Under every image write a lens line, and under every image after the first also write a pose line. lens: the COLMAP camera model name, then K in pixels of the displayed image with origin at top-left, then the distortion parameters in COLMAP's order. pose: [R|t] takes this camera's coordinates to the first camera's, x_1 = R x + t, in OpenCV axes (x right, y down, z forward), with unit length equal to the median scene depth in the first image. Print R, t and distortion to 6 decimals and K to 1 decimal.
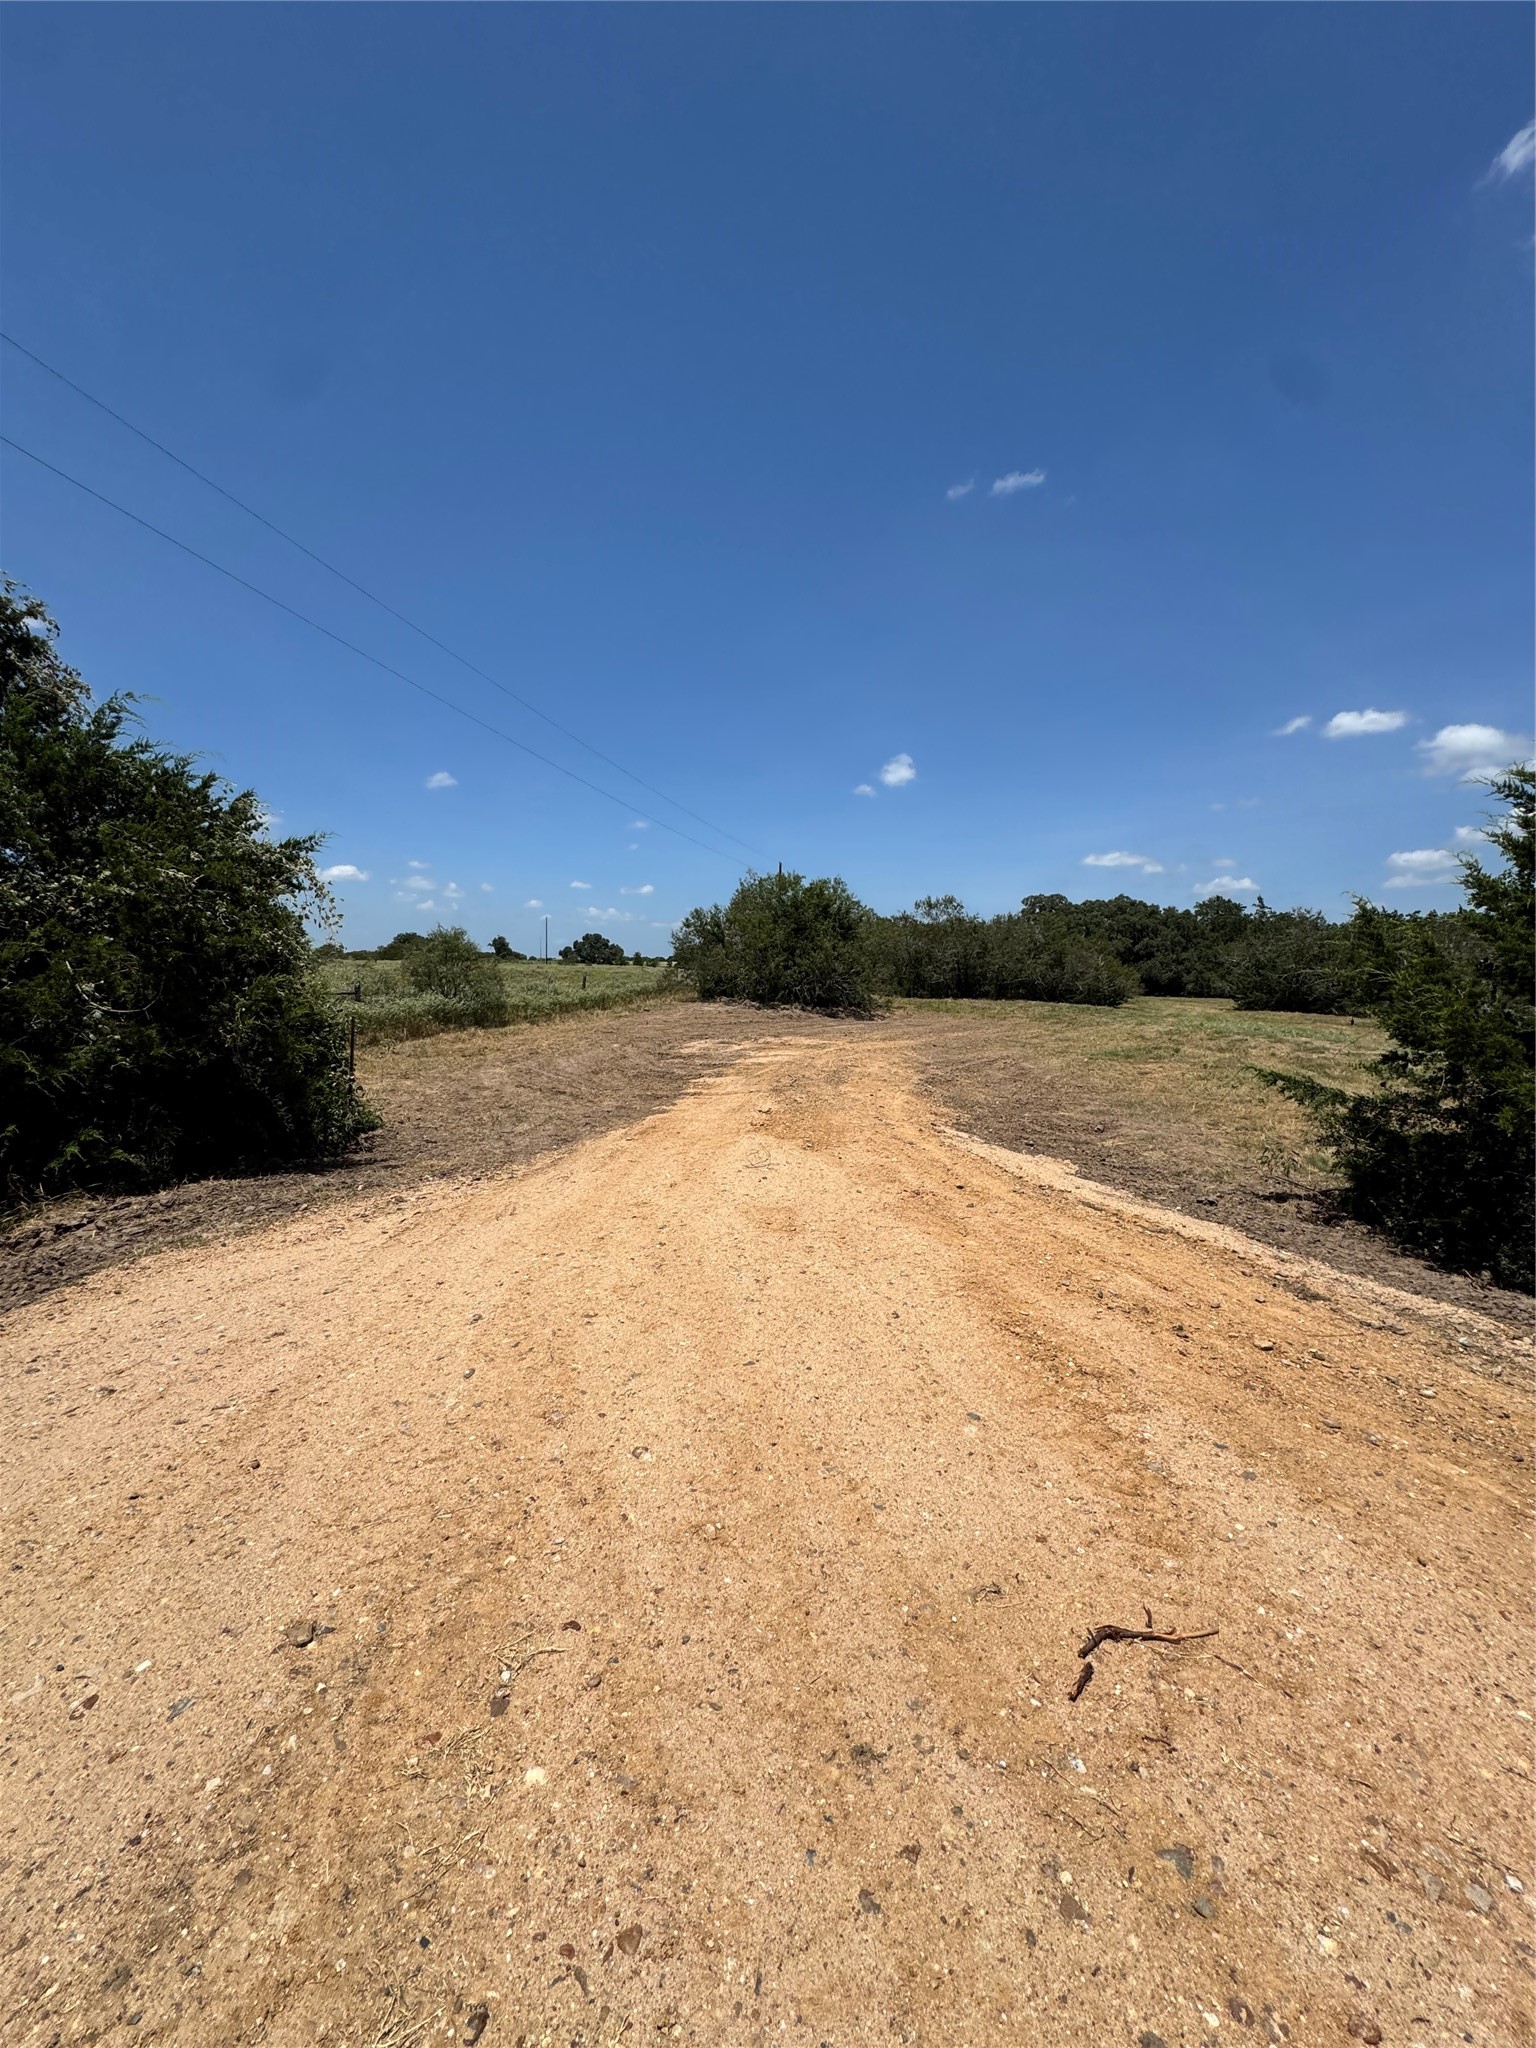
lens RADIAL K [[822.3, 0, 769.7], [0, 822.3, 1022.5], [0, 0, 1]] dist [-0.004217, 0.001262]
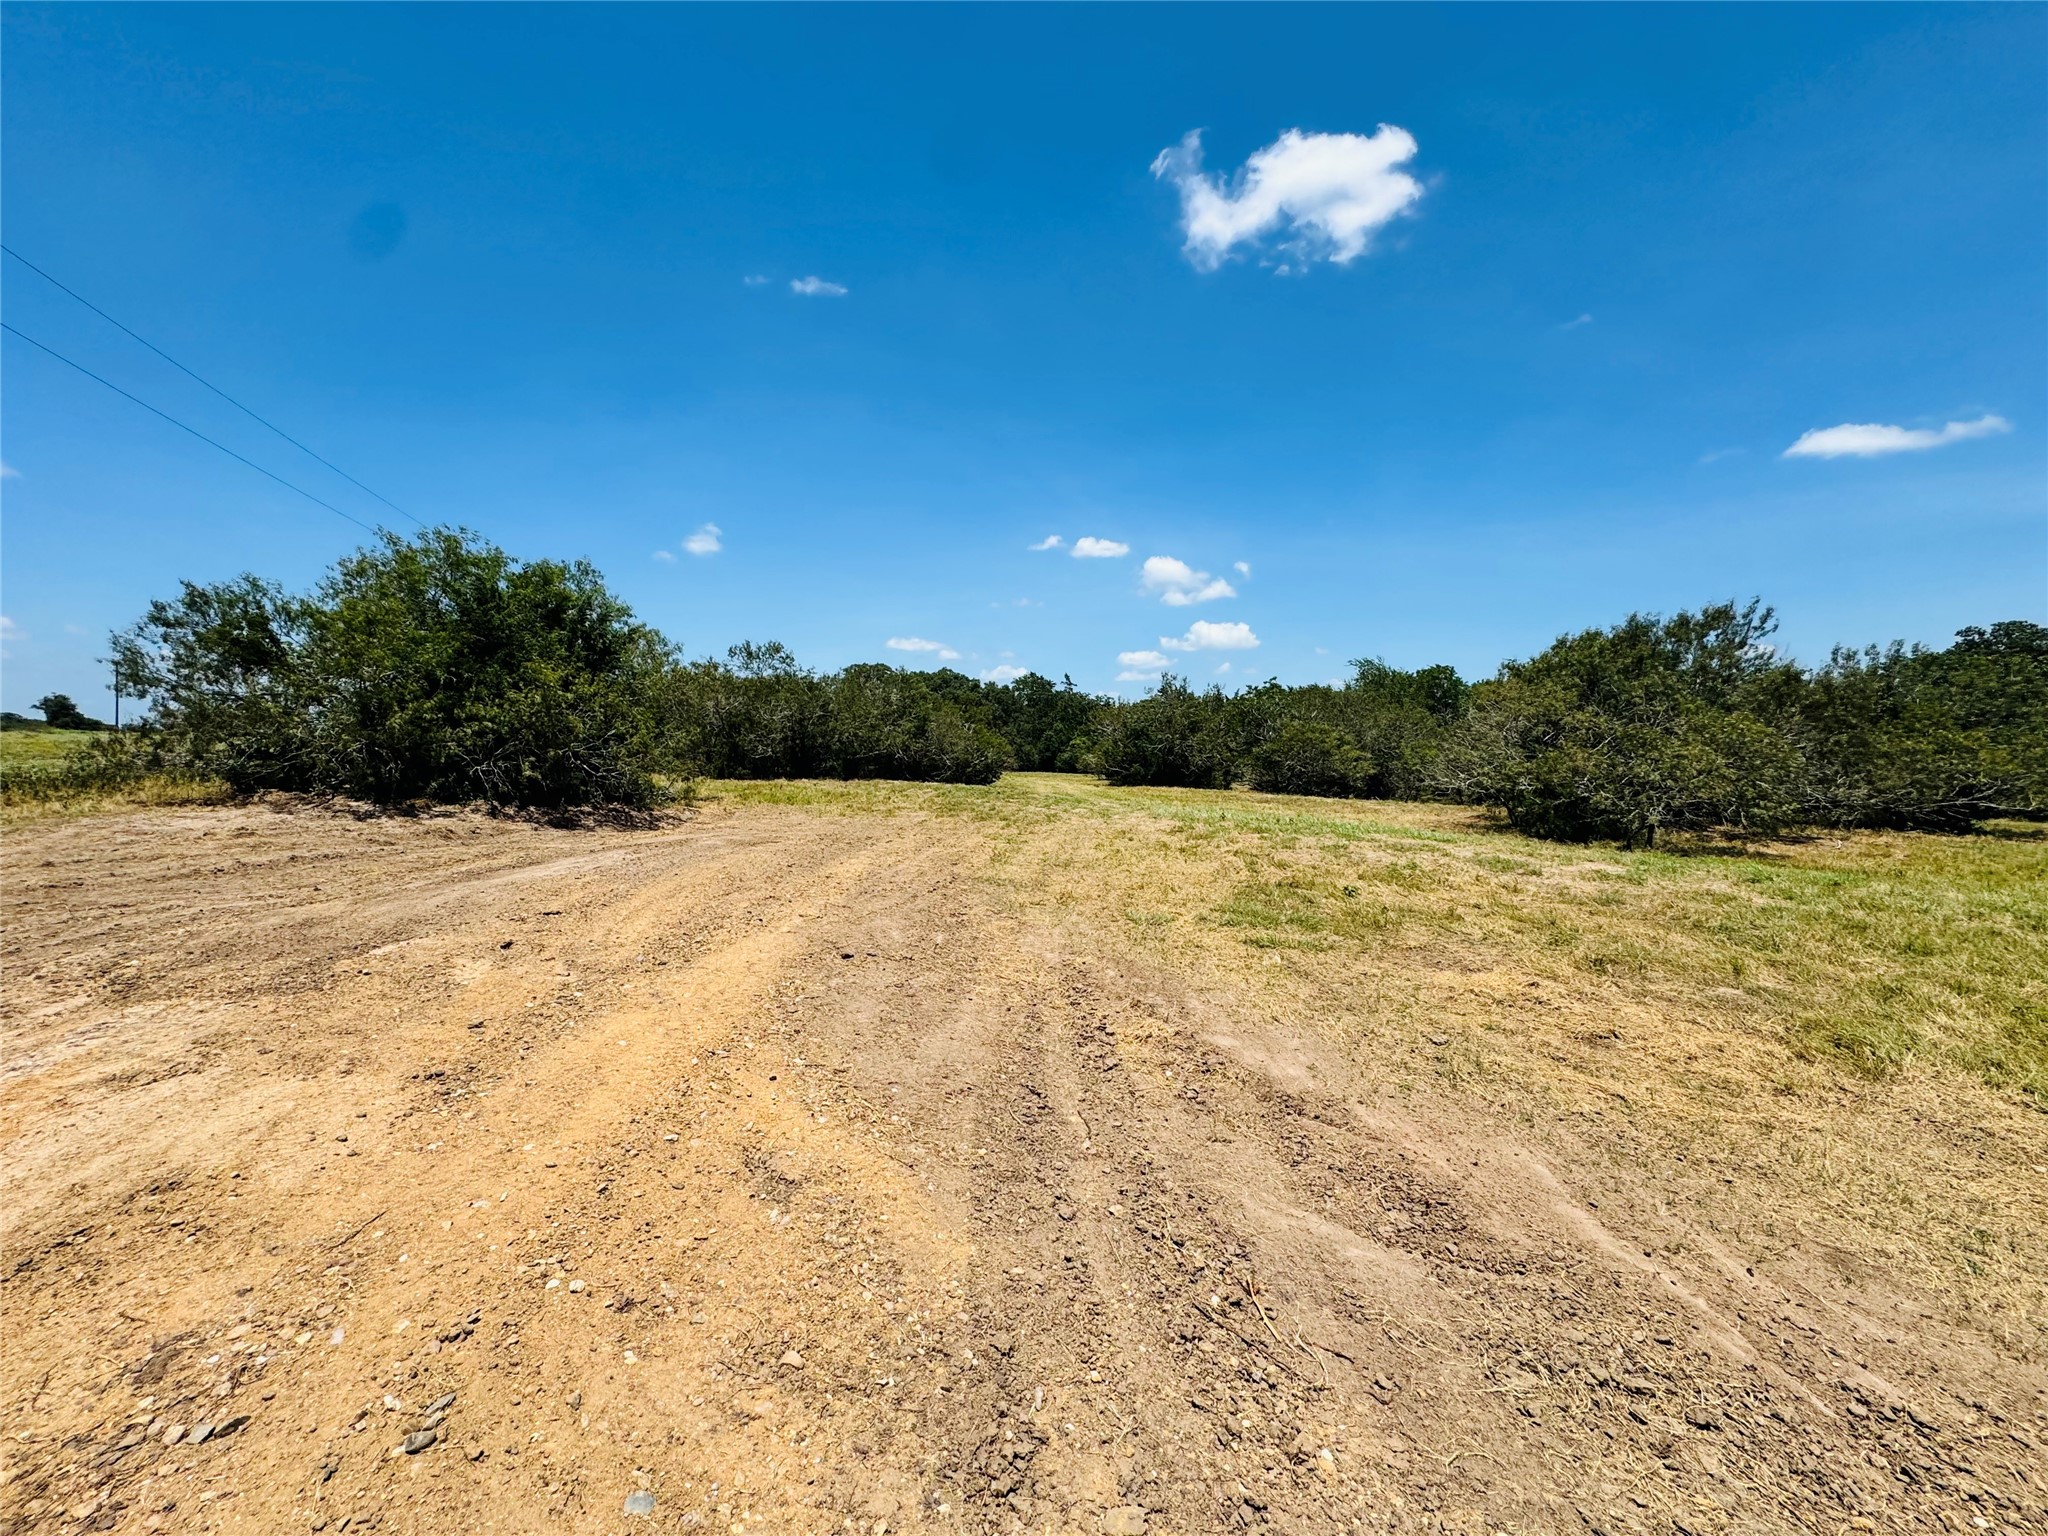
lens RADIAL K [[823.0, 0, 1018.8], [0, 823.0, 764.6], [0, 0, 1]] dist [0.001359, 0.000383]
pose [[0.868482, -0.009025, 0.495638, 0.041925], [0.029128, 0.999036, -0.032848, -0.011968], [-0.494864, 0.042965, 0.867908, 0.271108]]
